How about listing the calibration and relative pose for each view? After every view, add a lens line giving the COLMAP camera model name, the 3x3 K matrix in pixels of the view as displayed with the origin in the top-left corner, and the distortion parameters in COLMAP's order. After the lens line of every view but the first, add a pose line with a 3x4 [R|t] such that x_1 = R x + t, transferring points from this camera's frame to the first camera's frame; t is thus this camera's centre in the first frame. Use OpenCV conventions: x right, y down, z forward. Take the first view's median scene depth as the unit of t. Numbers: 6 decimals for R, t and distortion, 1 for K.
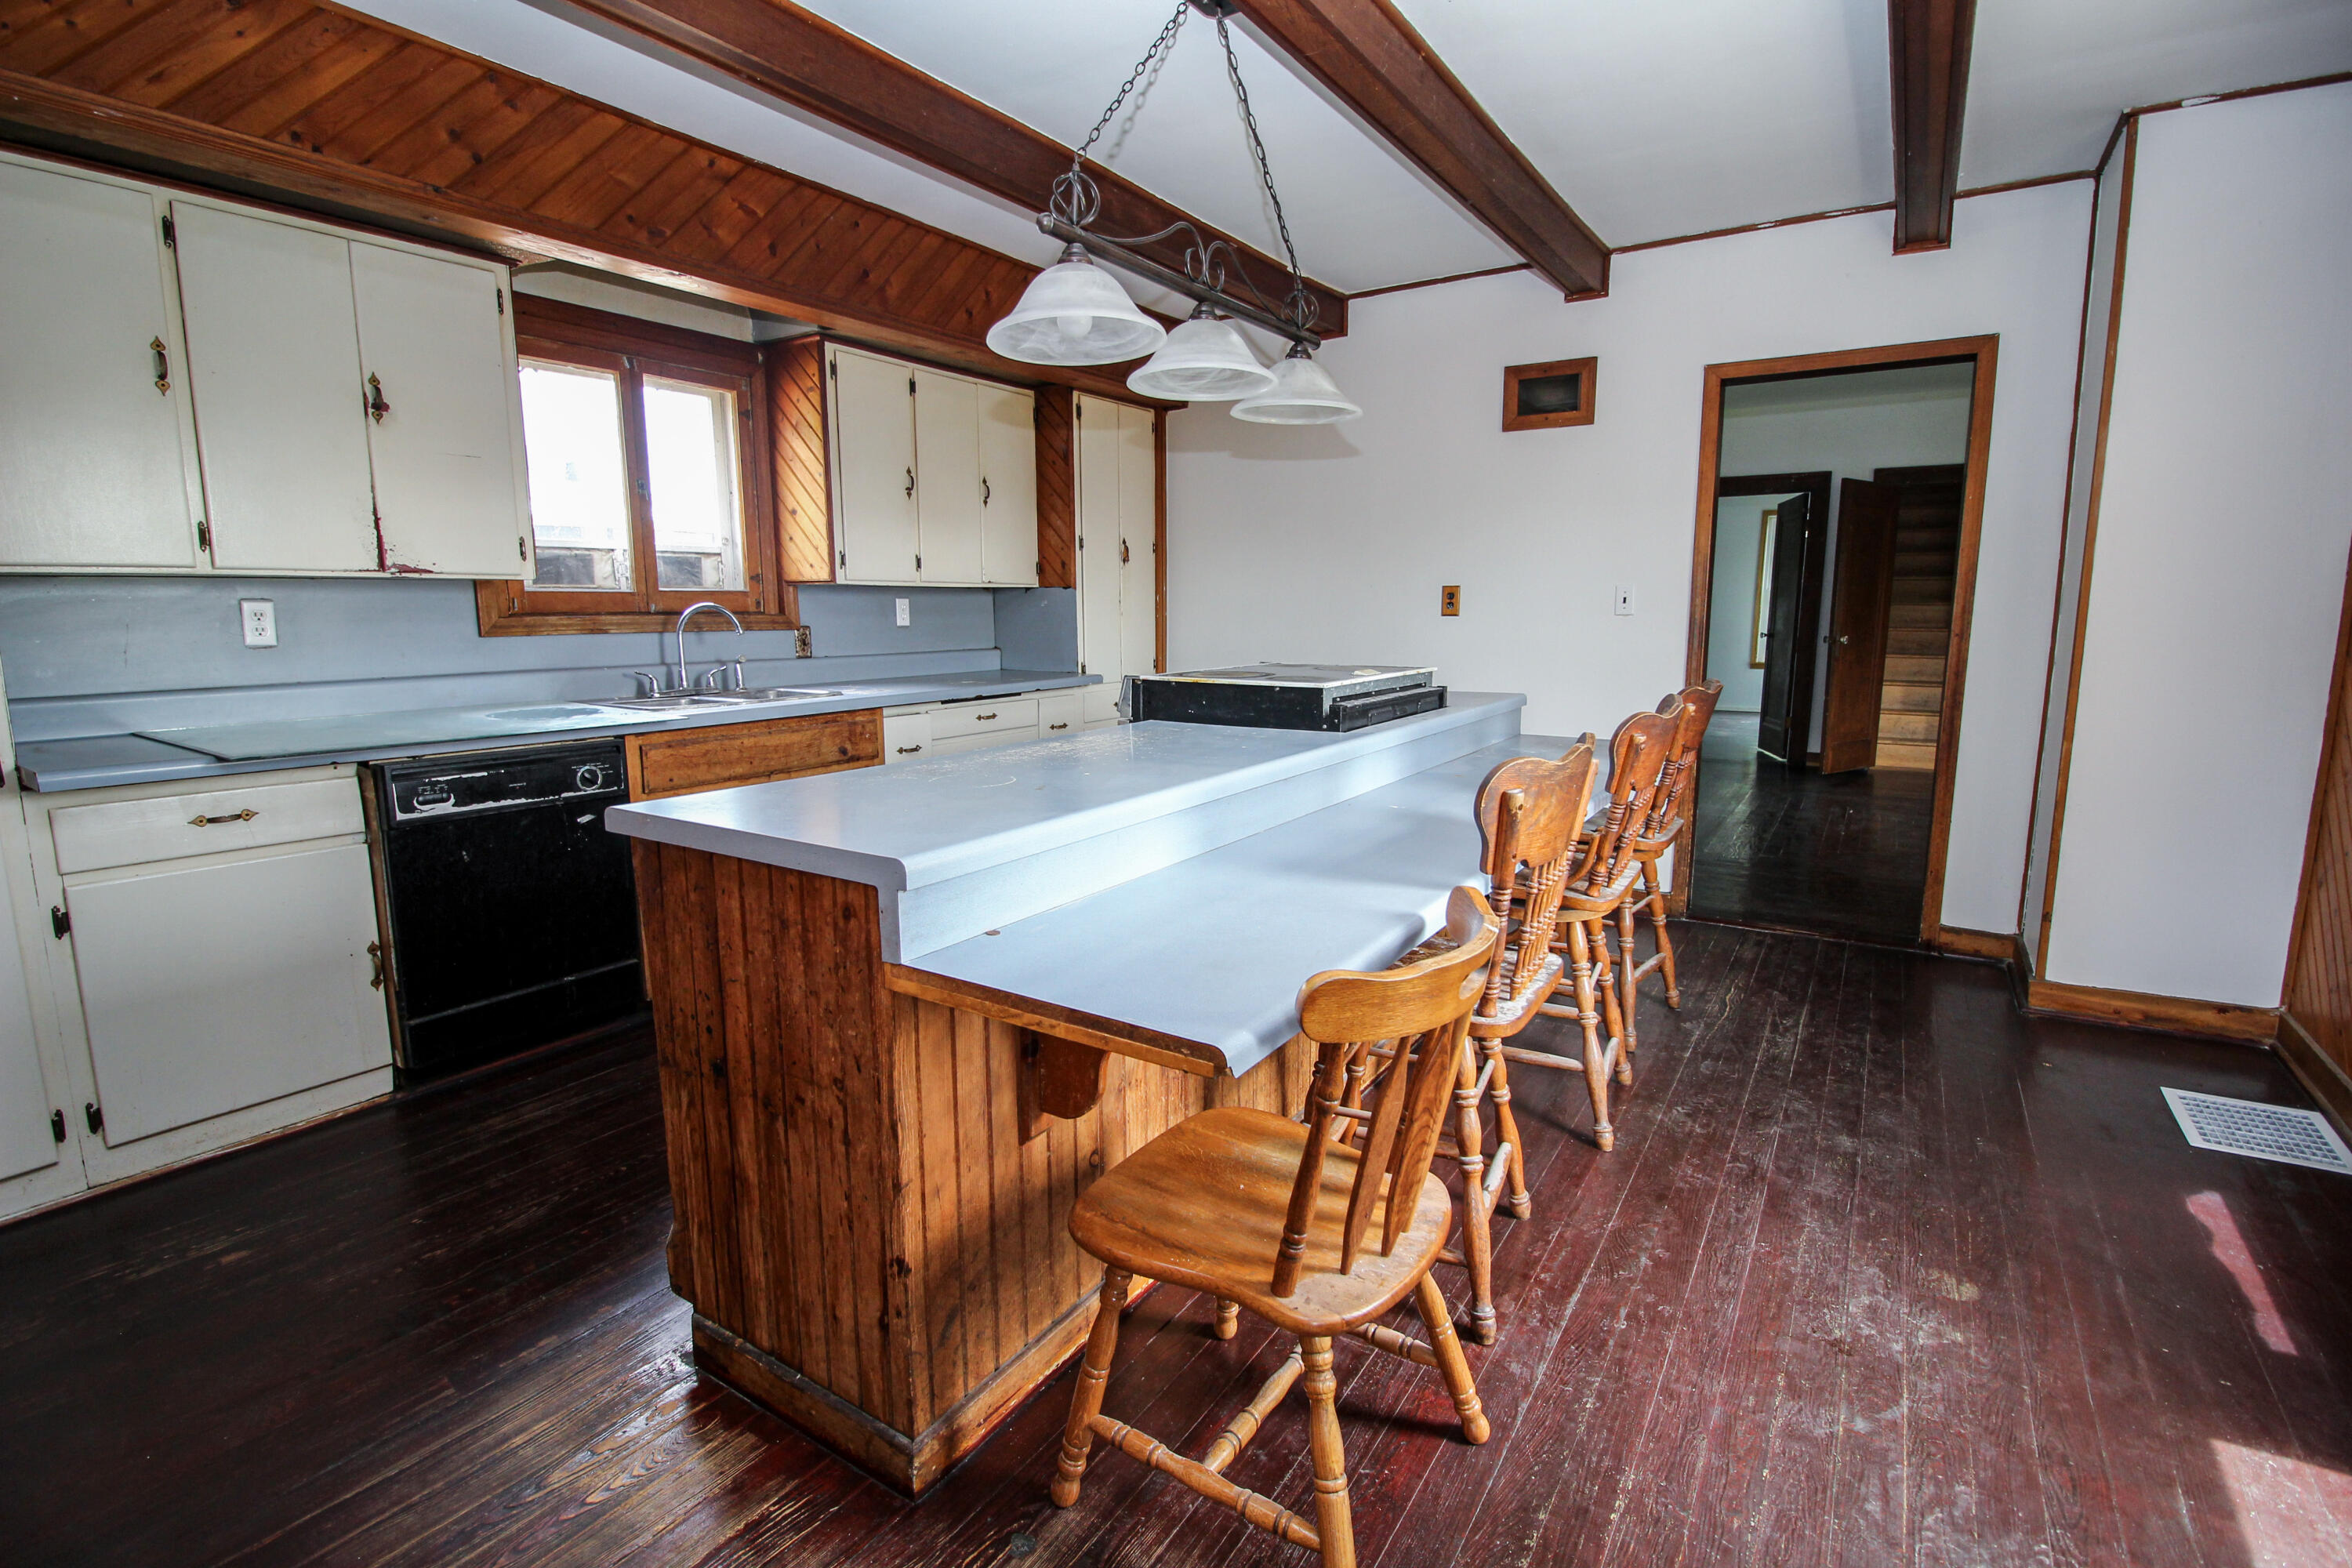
lens RADIAL K [[1084.5, 0, 1183.8], [0, 1084.5, 779.4], [0, 0, 1]] dist [0.001446, -0.013081]
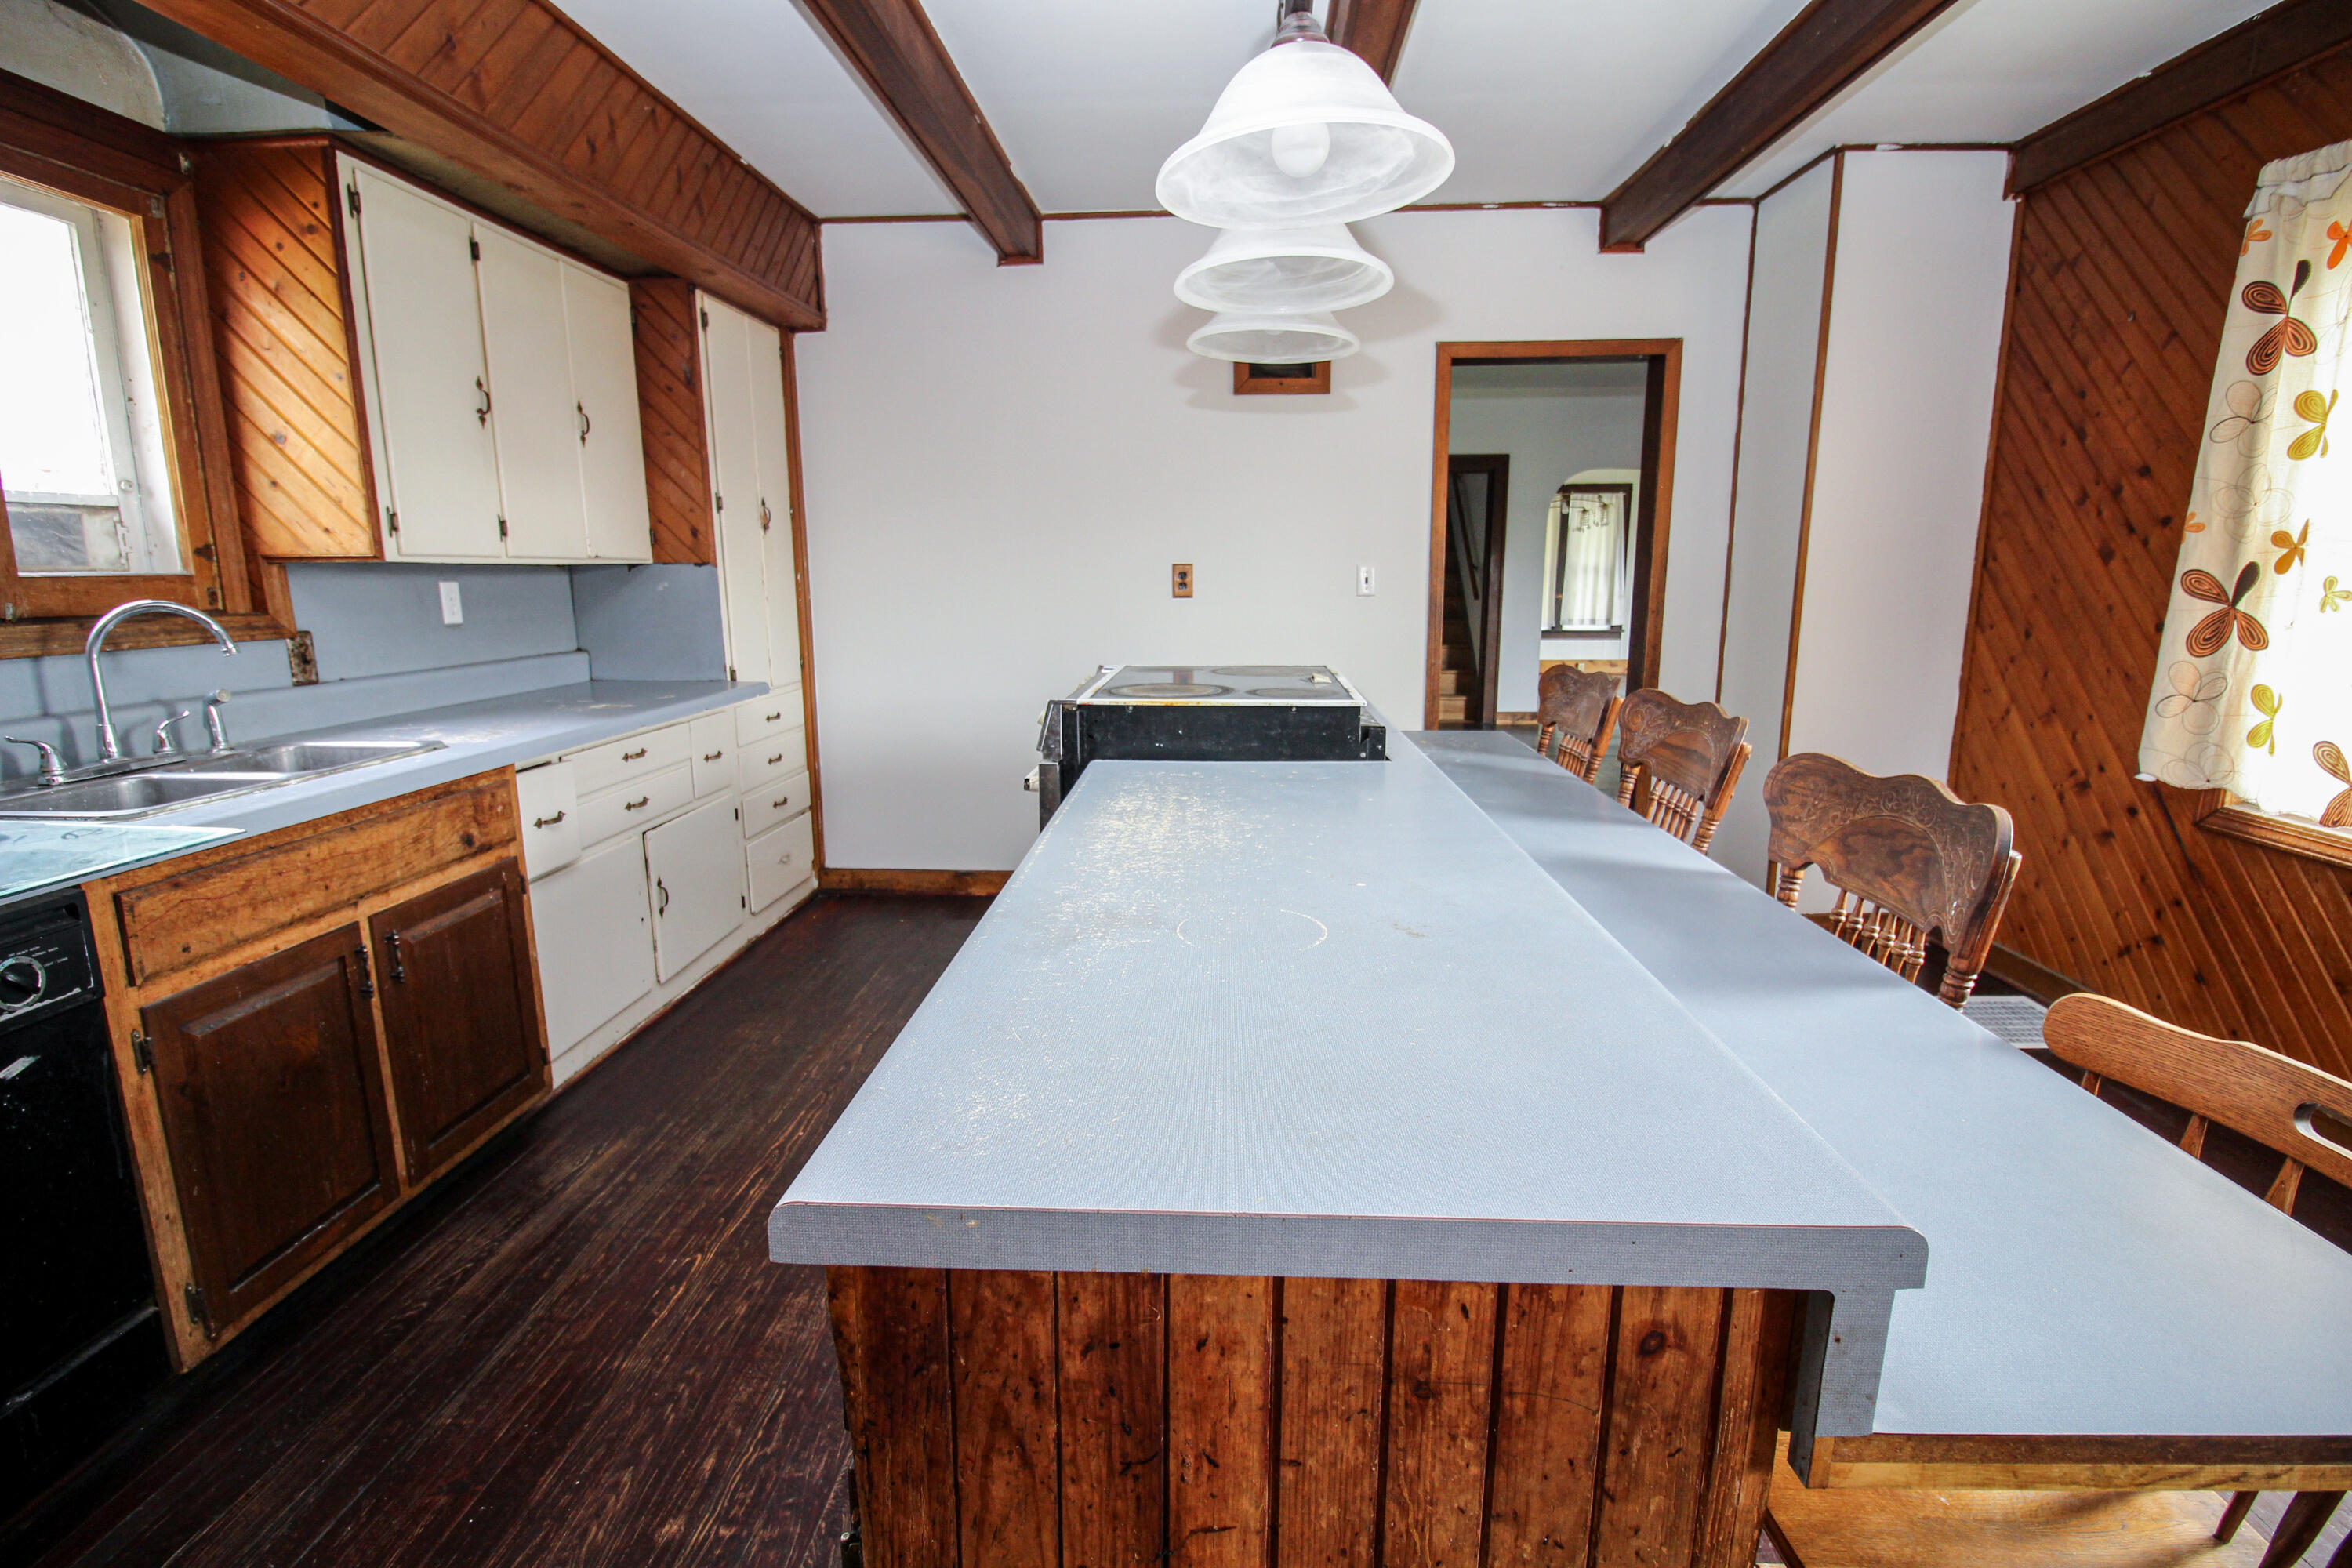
lens RADIAL K [[1086.3, 0, 1180.7], [0, 1086.3, 776.3], [0, 0, 1]] dist [0.001108, -0.012573]
pose [[0.864754, -0.093768, 0.493365, -0.246560], [0.080778, 0.995593, 0.047636, -0.054034], [-0.495657, -0.001340, 0.868517, 0.255196]]
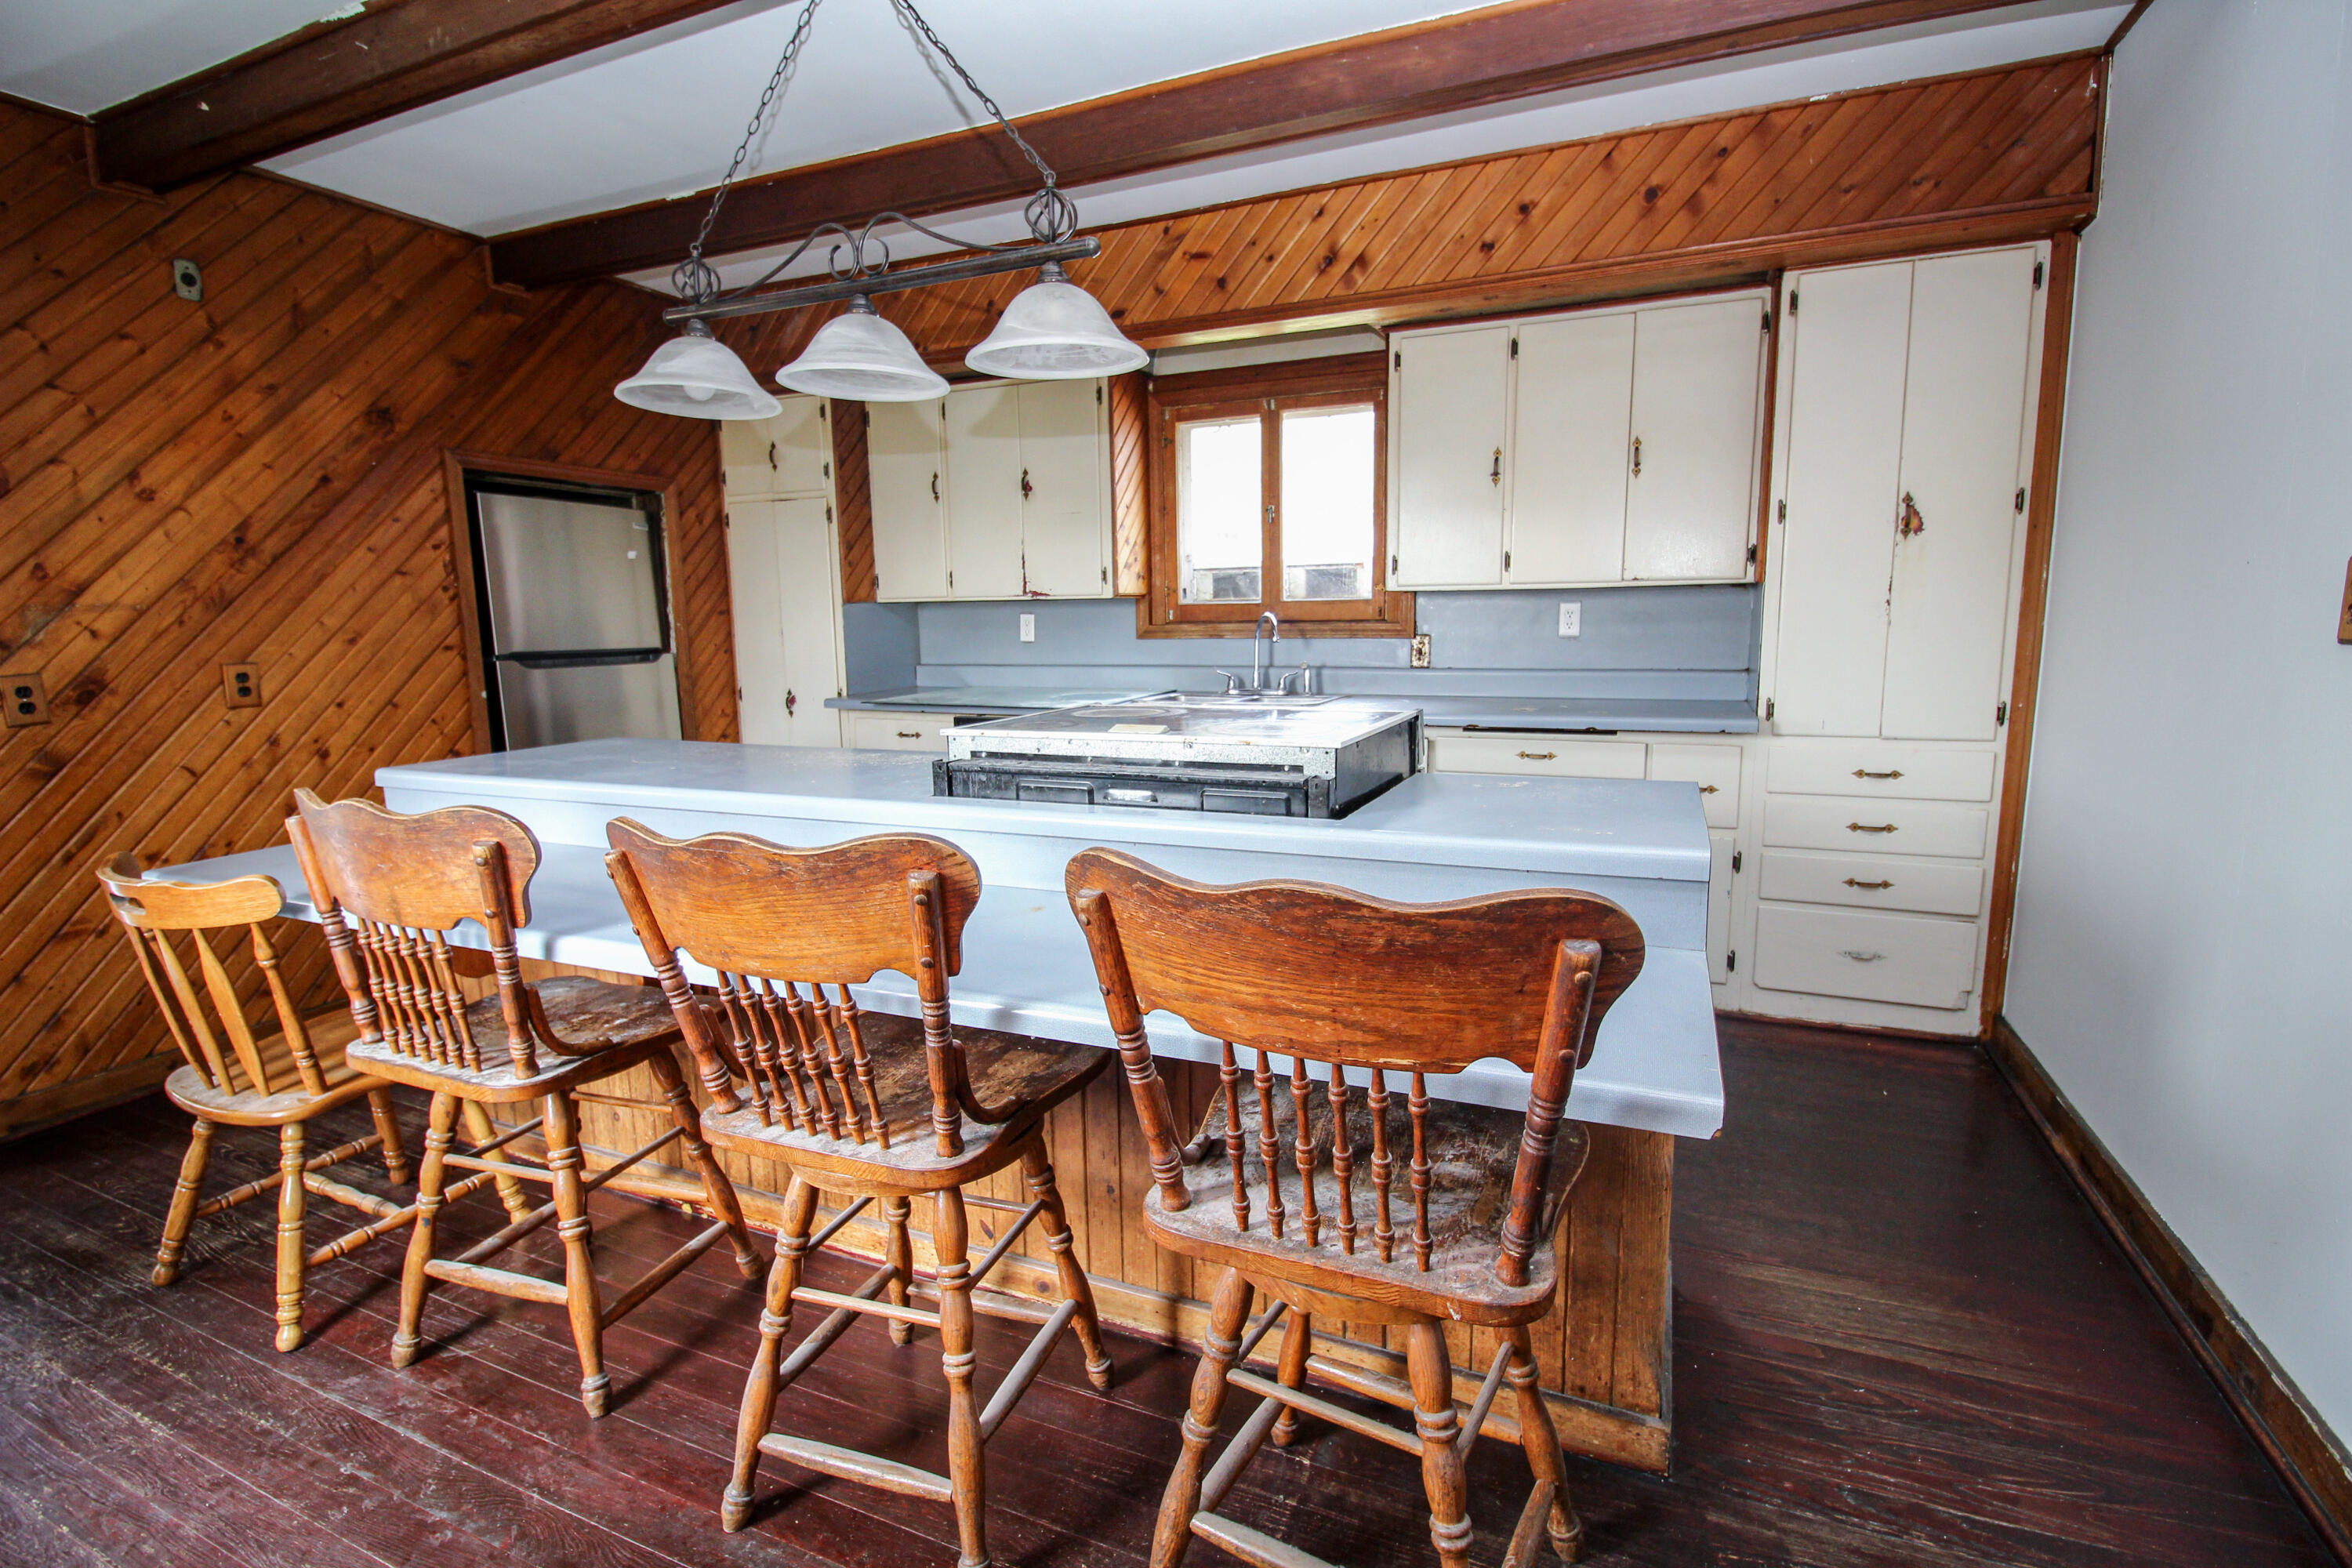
lens RADIAL K [[1092.1, 0, 1176.0], [0, 1092.1, 784.0], [0, 0, 1]] dist [-0.001158, -0.008887]
pose [[0.155475, 0.157063, -0.975274, 0.601112], [-0.140854, 0.980716, 0.135485, -0.119208], [0.977746, 0.116307, 0.174600, 0.678475]]
